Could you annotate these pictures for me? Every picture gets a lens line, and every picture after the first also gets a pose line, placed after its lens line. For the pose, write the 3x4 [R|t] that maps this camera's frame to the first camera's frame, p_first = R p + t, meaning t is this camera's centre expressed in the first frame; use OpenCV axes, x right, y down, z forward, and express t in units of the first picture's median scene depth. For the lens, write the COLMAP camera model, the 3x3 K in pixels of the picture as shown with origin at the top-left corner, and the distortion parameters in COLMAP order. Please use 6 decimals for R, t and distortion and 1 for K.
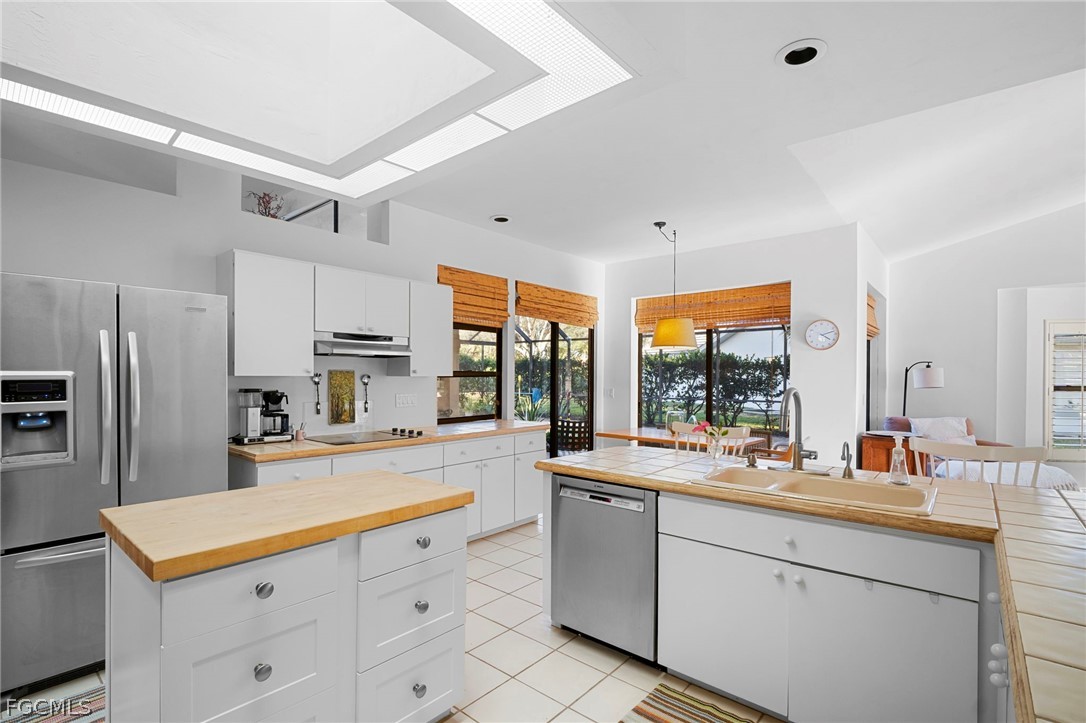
lens RADIAL K [[513.9, 0, 531.8], [0, 513.9, 378.6], [0, 0, 1]] dist [-0.003113, -0.000531]
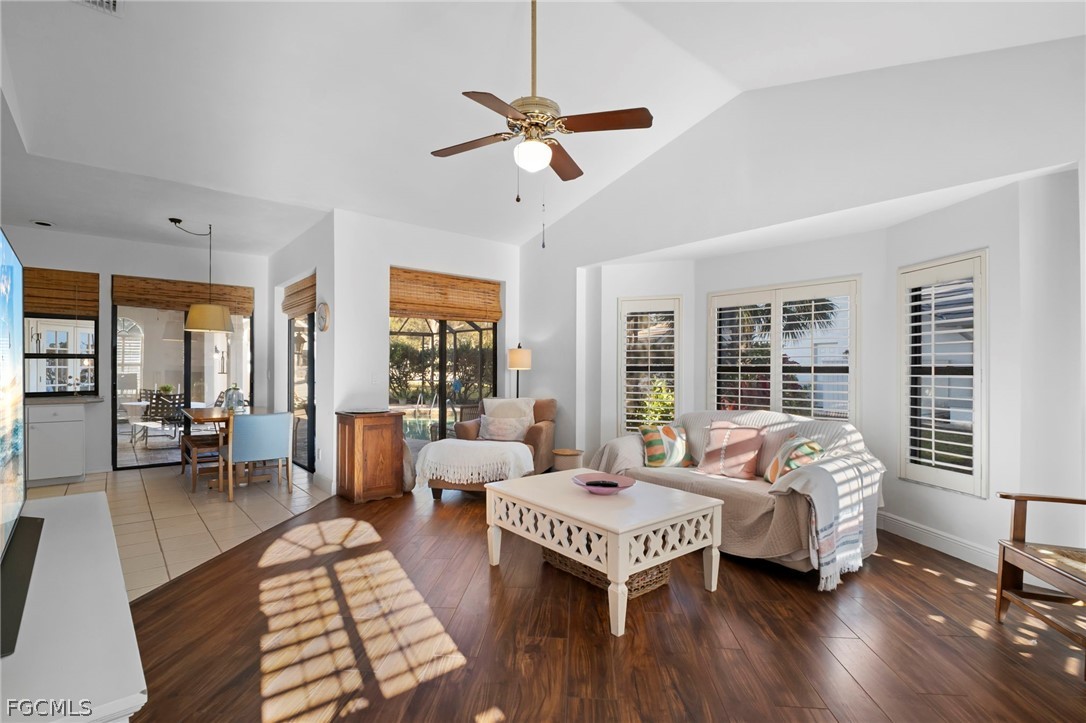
lens RADIAL K [[505.7, 0, 536.8], [0, 505.7, 369.8], [0, 0, 1]] dist [0.002272, -0.007592]
pose [[0.986684, -0.000693, -0.162648, 1.447322], [0.000564, 0.999999, -0.000836, 0.029964], [0.162649, 0.000733, 0.986684, 0.056983]]
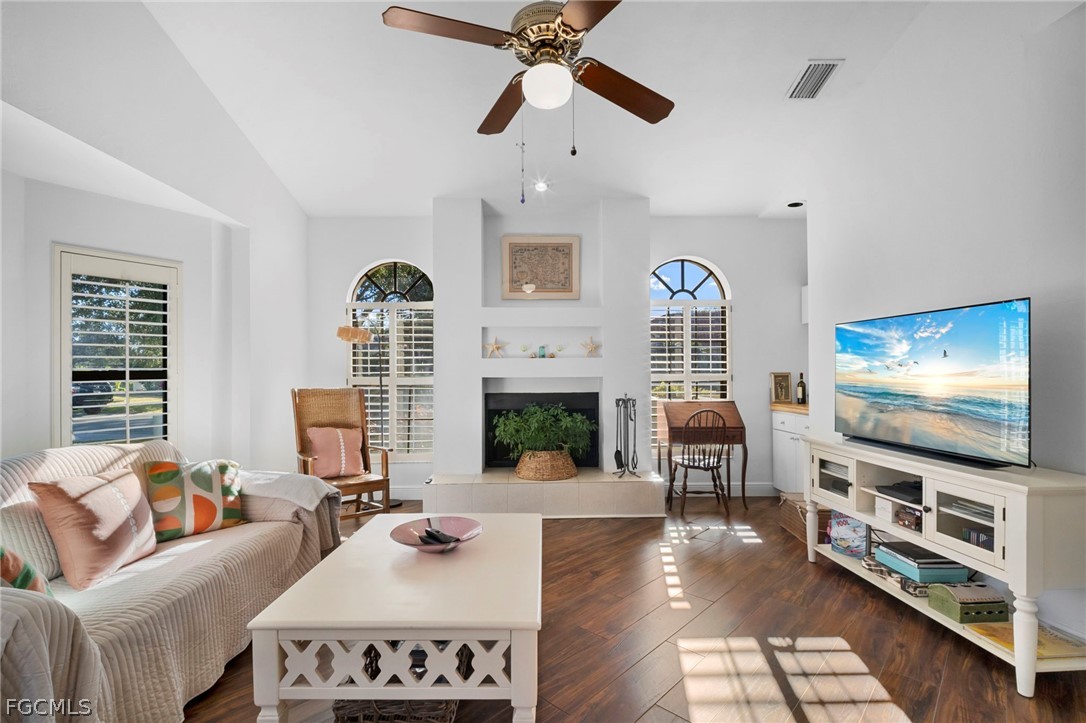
lens RADIAL K [[498.4, 0, 539.0], [0, 498.4, 364.6], [0, 0, 1]] dist [0.003161, -0.008193]
pose [[-0.666856, 0.007400, 0.745150, 0.966650], [0.005732, 0.999972, -0.004801, 0.022280], [-0.745164, 0.001070, -0.666880, 1.066187]]
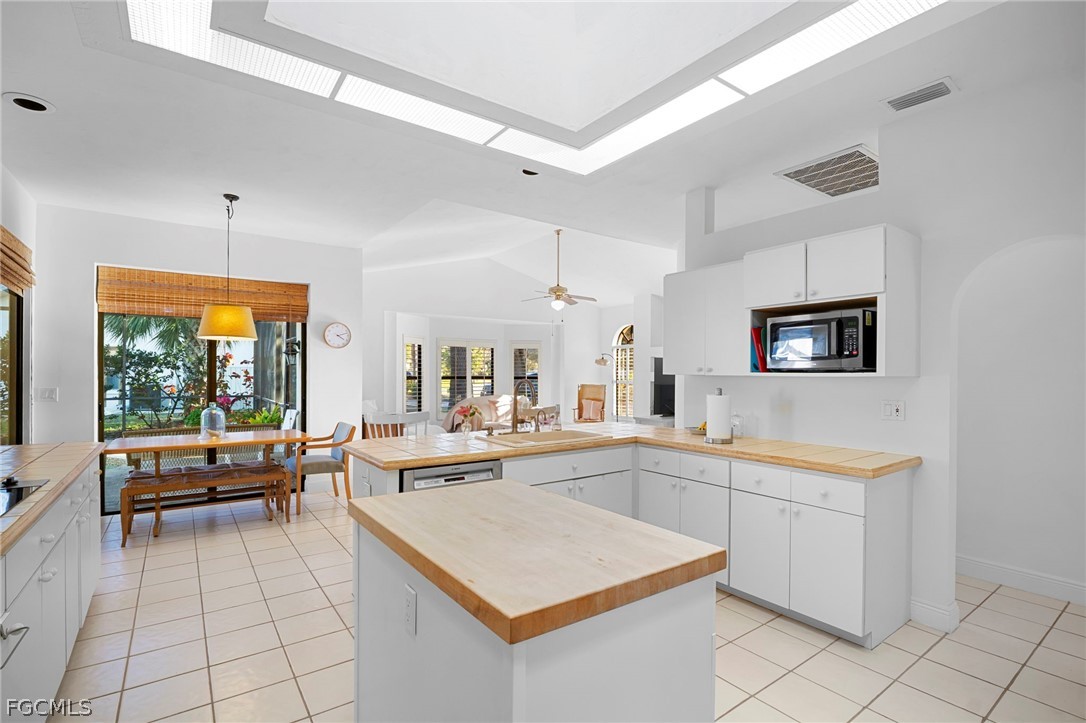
lens RADIAL K [[502.5, 0, 544.7], [0, 502.5, 376.2], [0, 0, 1]] dist [-0.018379, -0.000477]
pose [[0.223719, -0.010174, 0.974601, -0.558294], [0.000635, 0.999947, 0.010293, -0.004063], [-0.974654, -0.001684, 0.223713, 0.344515]]
